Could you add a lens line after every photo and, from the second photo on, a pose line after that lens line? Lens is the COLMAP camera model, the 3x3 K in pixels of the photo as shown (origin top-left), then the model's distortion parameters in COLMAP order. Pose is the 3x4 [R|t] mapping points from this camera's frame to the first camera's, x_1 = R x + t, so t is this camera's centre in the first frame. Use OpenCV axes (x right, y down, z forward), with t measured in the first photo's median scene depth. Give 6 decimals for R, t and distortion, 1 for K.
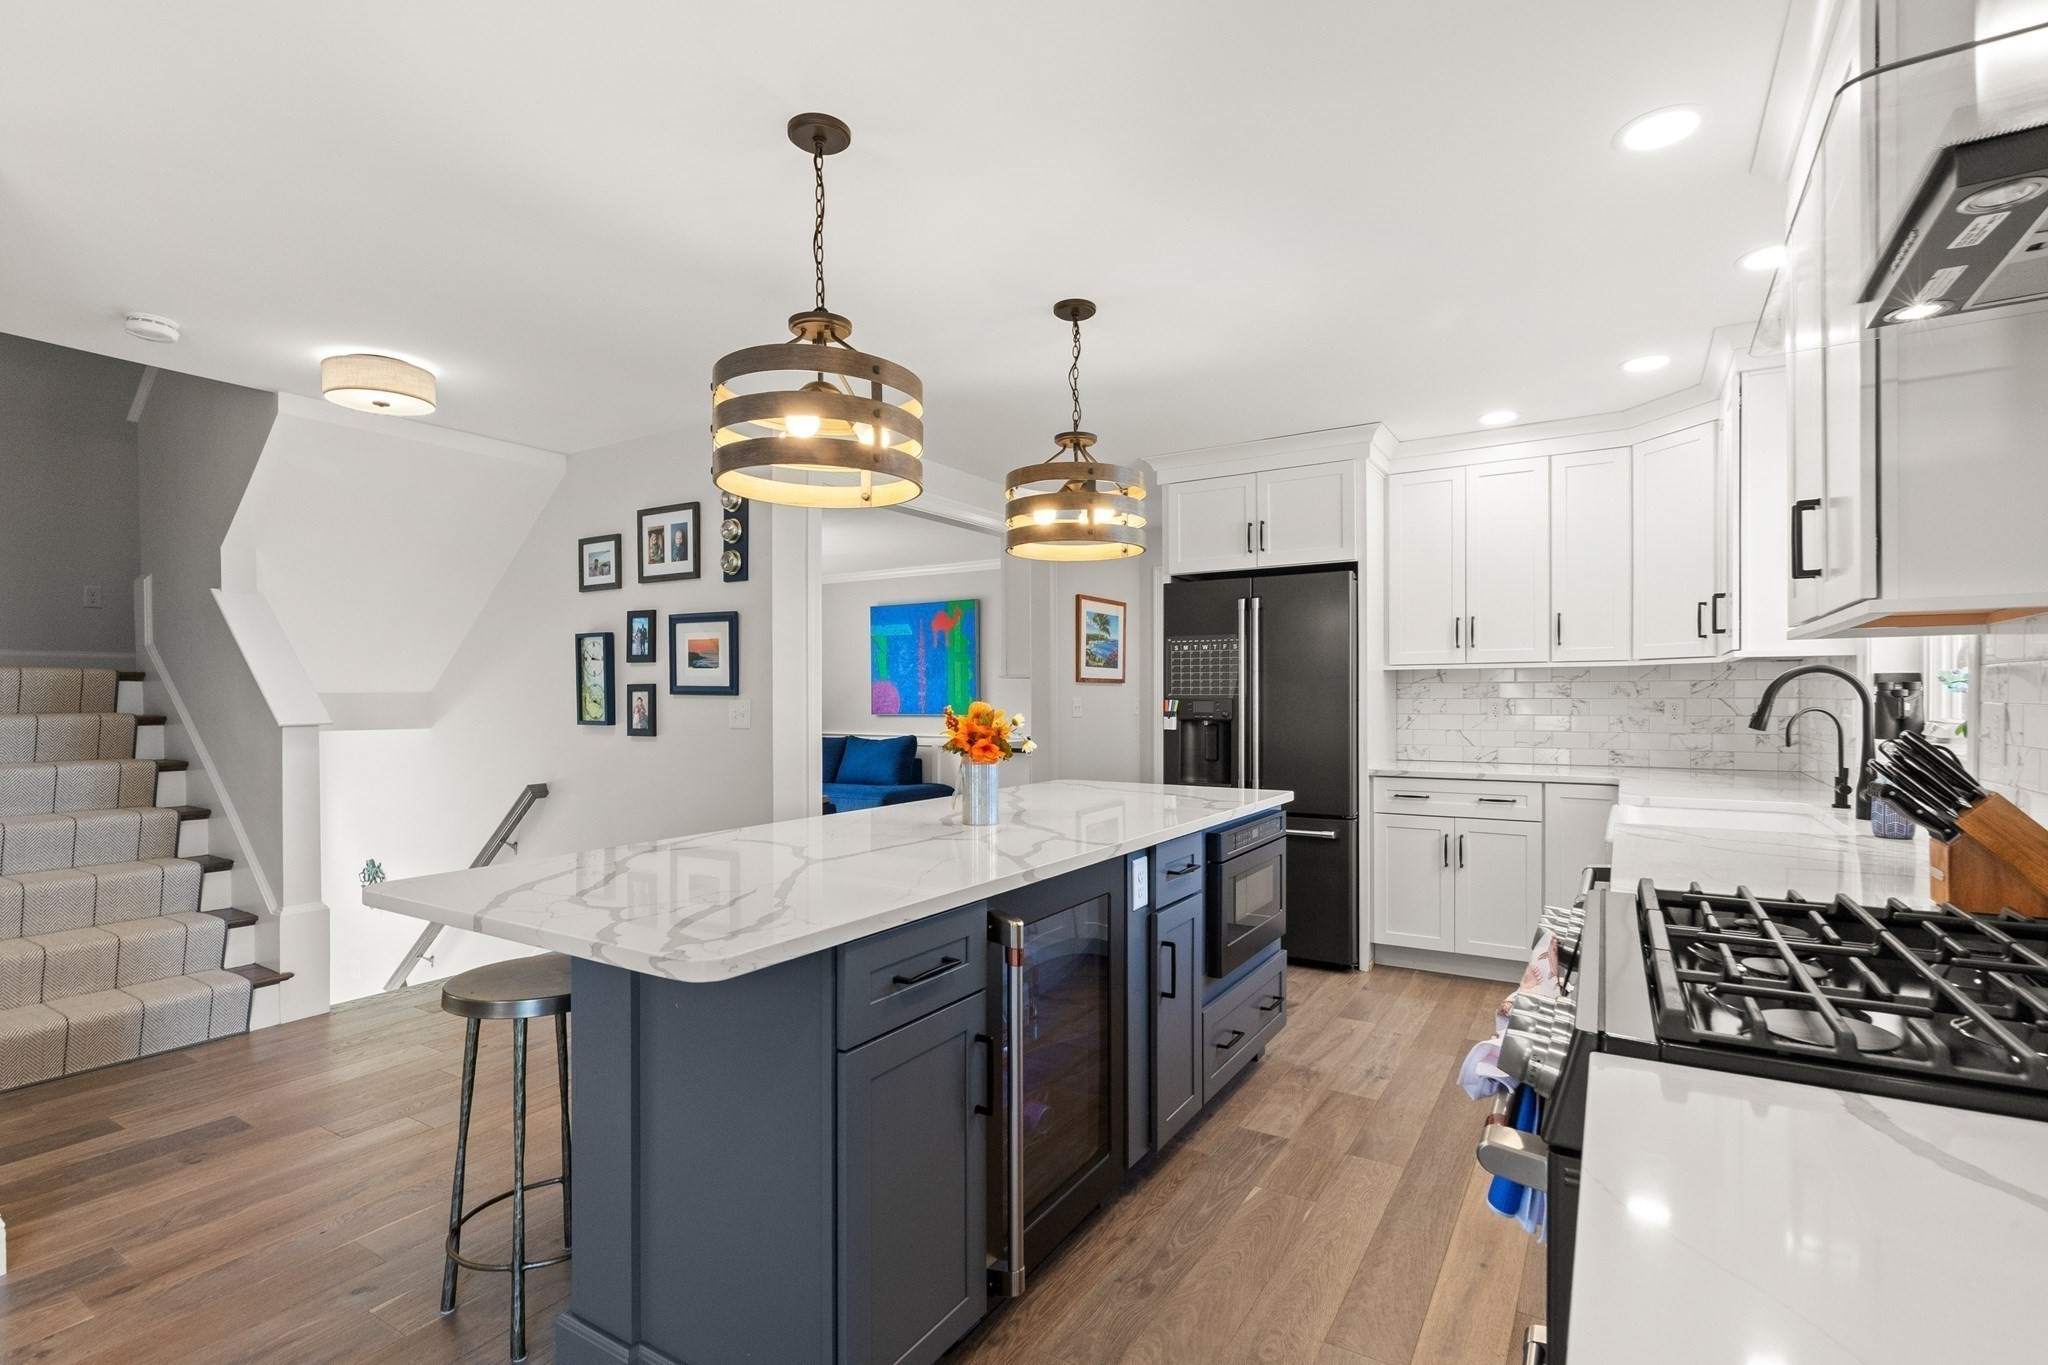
lens RADIAL K [[979.6, 0, 1022.8], [0, 979.6, 667.2], [0, 0, 1]] dist [-0.001579, -0.000018]
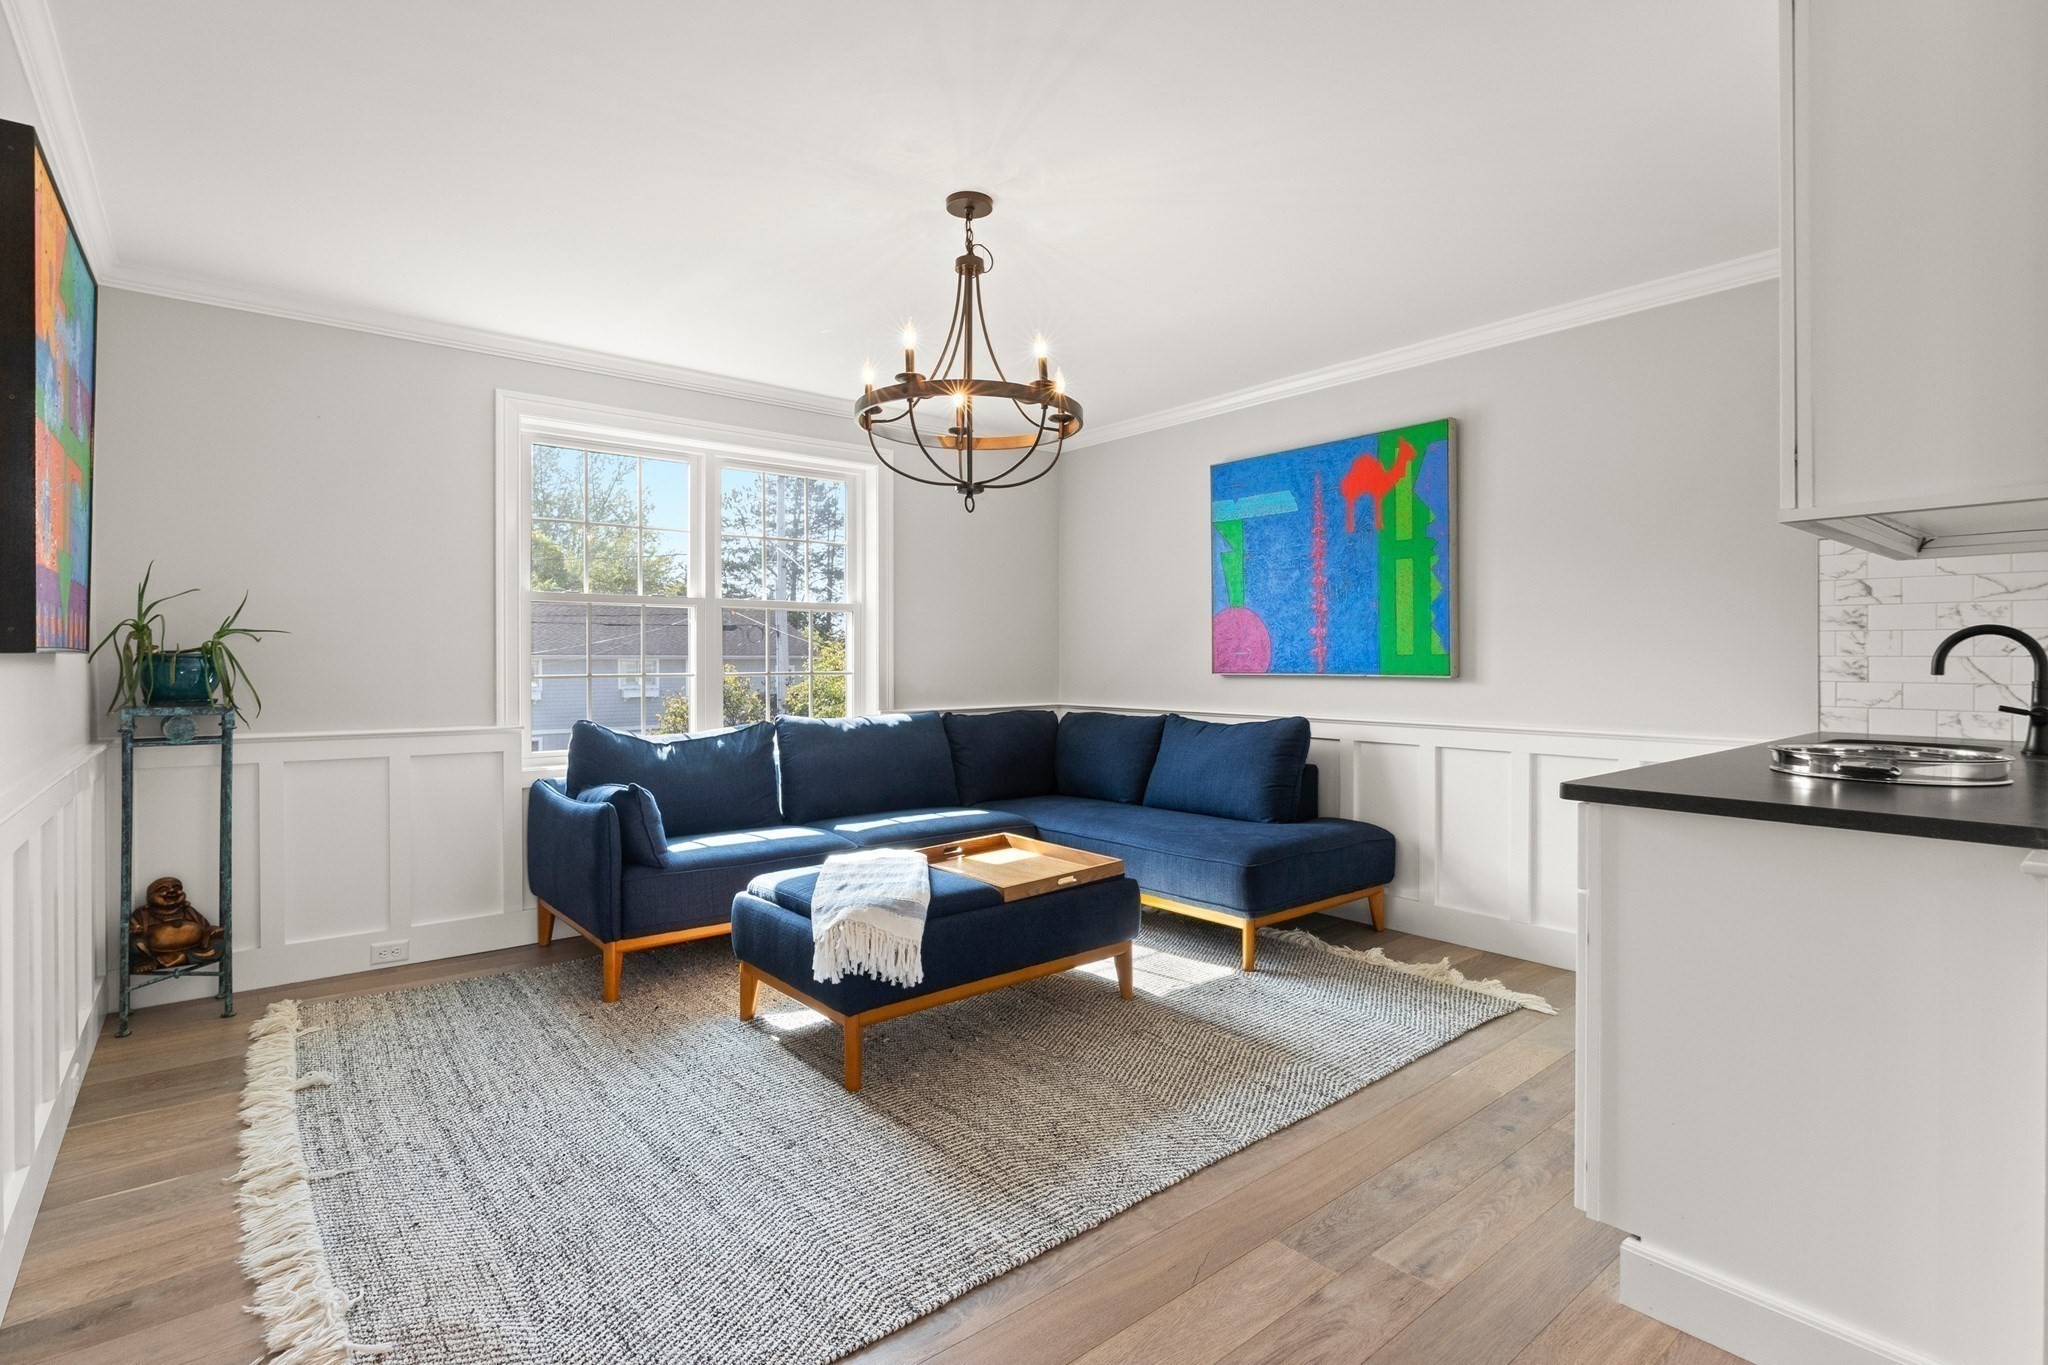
lens RADIAL K [[988.6, 0, 1030.5], [0, 988.6, 657.1], [0, 0, 1]] dist [0.001156, -0.000501]
pose [[0.949622, 0.003599, -0.313376, -0.084606], [0.003485, 0.999751, 0.022043, 0.028437], [0.313378, -0.022025, 0.949373, 0.489563]]
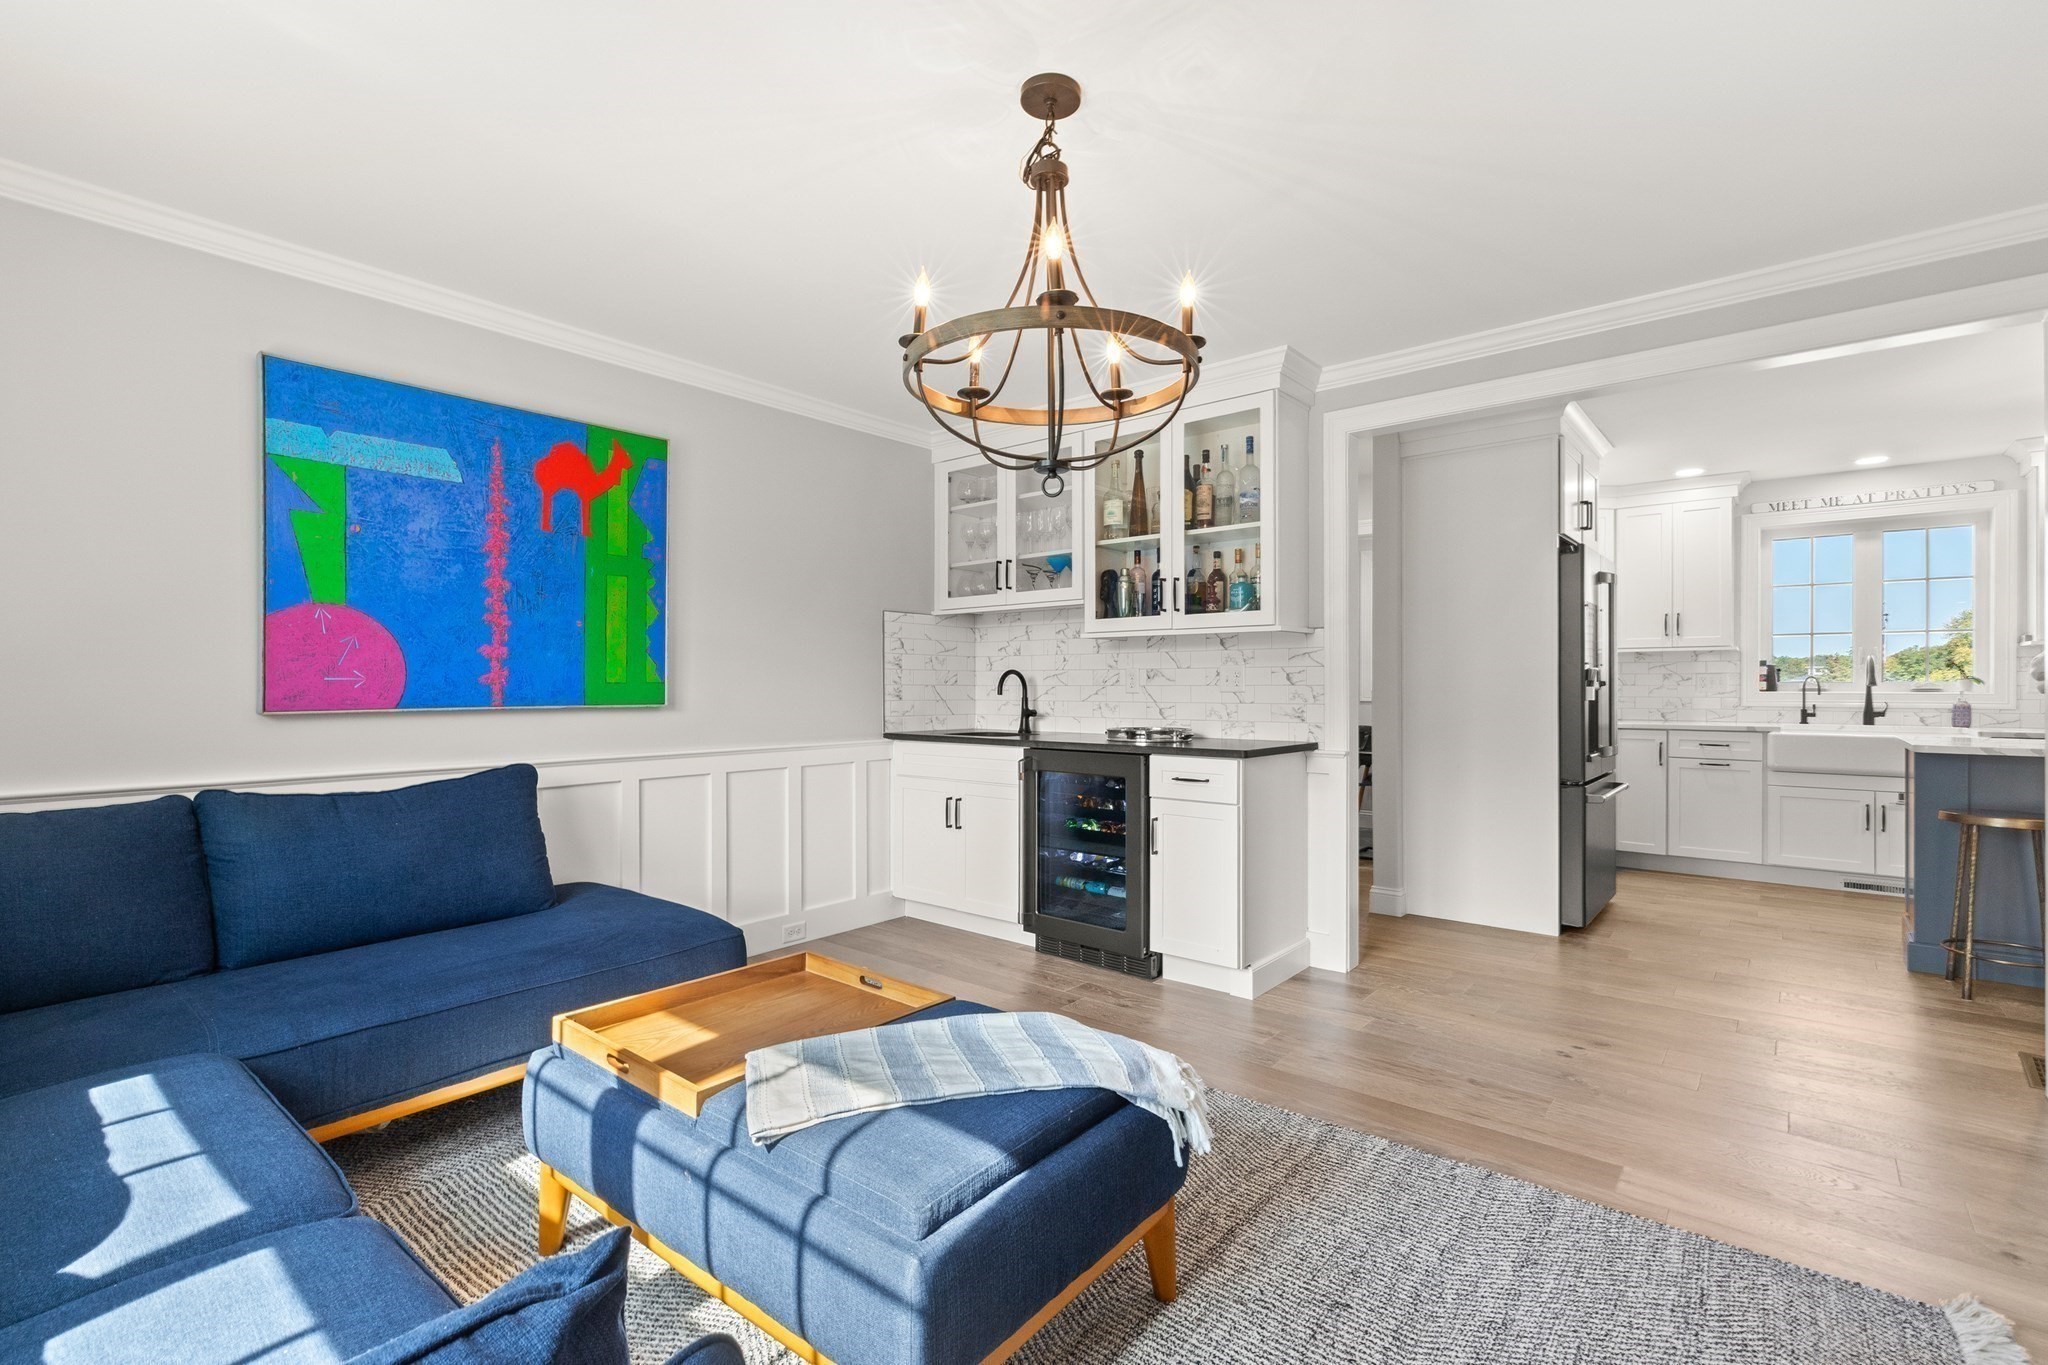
lens RADIAL K [[938.4, 0, 1024.0], [0, 938.4, 682.5], [0, 0, 1]] dist [0.002188, 0.000794]
pose [[0.117814, 0.005698, 0.993019, -0.429574], [-0.019517, 0.999804, -0.003422, 0.036371], [-0.992844, -0.018977, 0.117902, 0.761106]]
